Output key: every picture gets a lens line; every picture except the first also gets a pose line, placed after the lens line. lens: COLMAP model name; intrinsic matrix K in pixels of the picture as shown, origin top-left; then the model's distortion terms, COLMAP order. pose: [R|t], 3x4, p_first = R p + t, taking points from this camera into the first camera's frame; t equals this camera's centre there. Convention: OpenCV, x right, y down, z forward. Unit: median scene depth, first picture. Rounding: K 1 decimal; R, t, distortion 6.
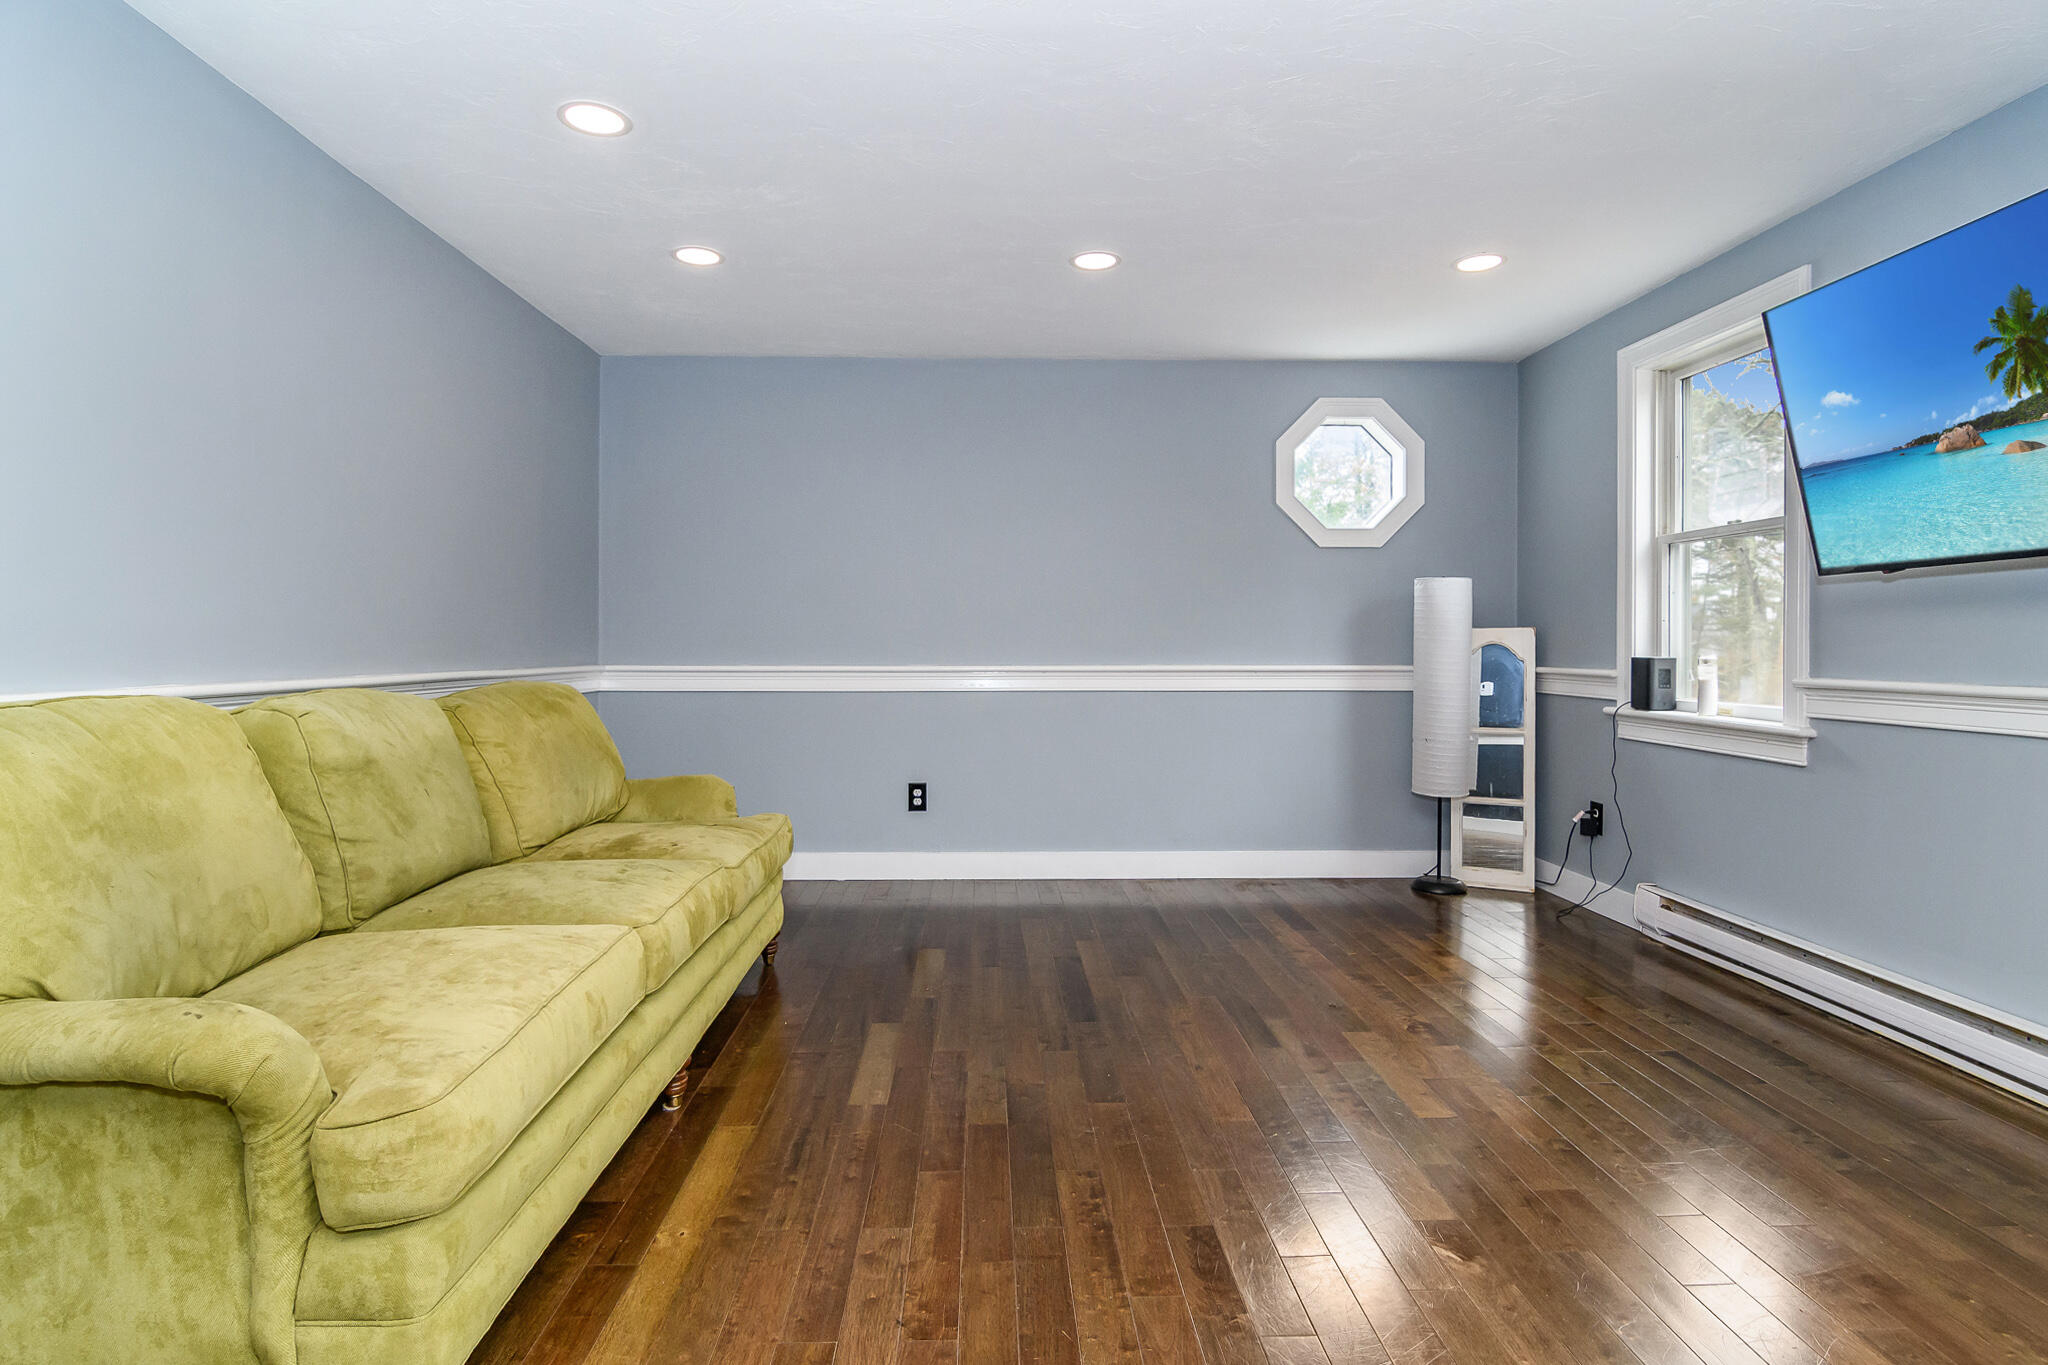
lens RADIAL K [[1069.7, 0, 1022.4], [0, 1069.7, 663.3], [0, 0, 1]] dist [0.001520, -0.000388]
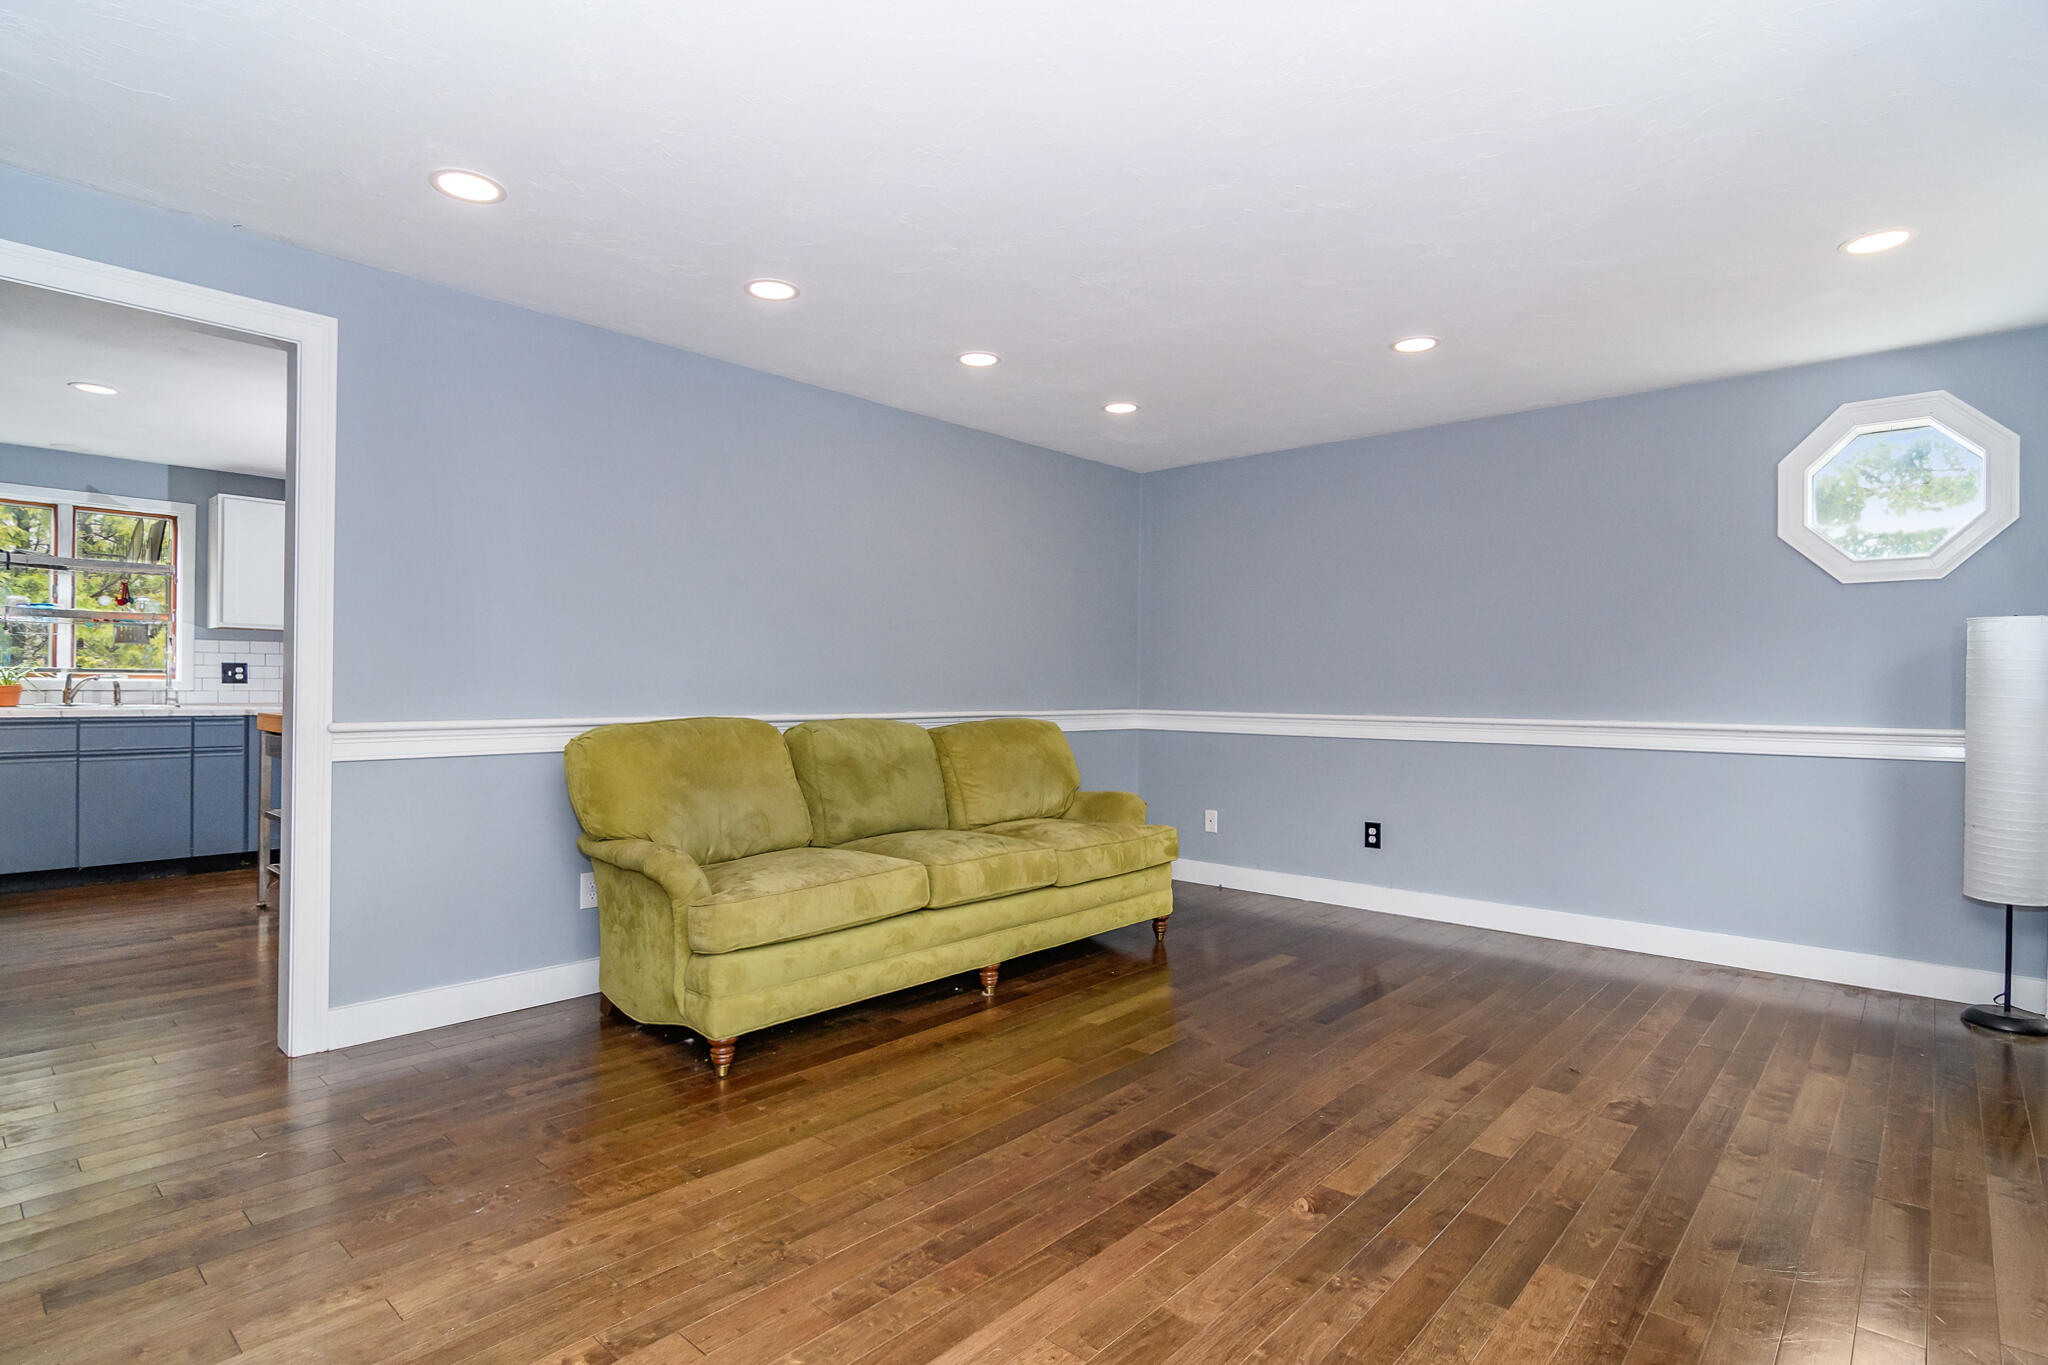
lens RADIAL K [[1069.7, 0, 1011.1], [0, 1069.7, 694.9], [0, 0, 1]] dist [0.001520, -0.000388]
pose [[0.705933, 0.008261, -0.708230, 0.566115], [-0.018274, 0.999812, -0.006553, -0.007023], [0.708043, 0.017568, 0.705951, -0.057170]]
